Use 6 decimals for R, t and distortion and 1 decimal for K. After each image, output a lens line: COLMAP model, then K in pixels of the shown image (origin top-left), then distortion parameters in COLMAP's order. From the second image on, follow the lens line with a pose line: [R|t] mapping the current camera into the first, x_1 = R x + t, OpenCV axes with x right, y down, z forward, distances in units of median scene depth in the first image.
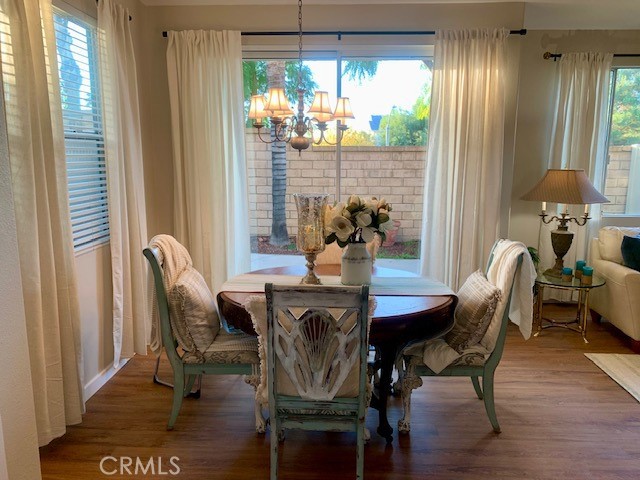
lens RADIAL K [[493.0, 0, 318.3], [0, 493.0, 236.5], [0, 0, 1]] dist [0.046730, -0.019083]
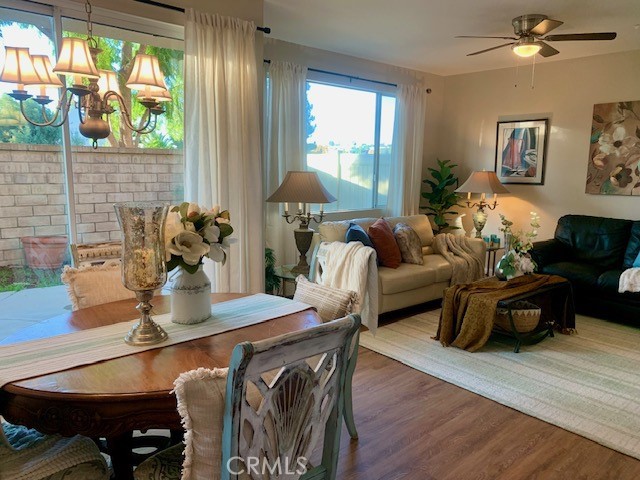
lens RADIAL K [[493.0, 0, 325.4], [0, 493.0, 238.3], [0, 0, 1]] dist [0.046730, -0.019083]
pose [[0.722179, -0.098088, 0.684716, -0.306552], [0.103201, 0.994094, 0.033560, -0.034278], [-0.683964, 0.046427, 0.728037, 0.321718]]
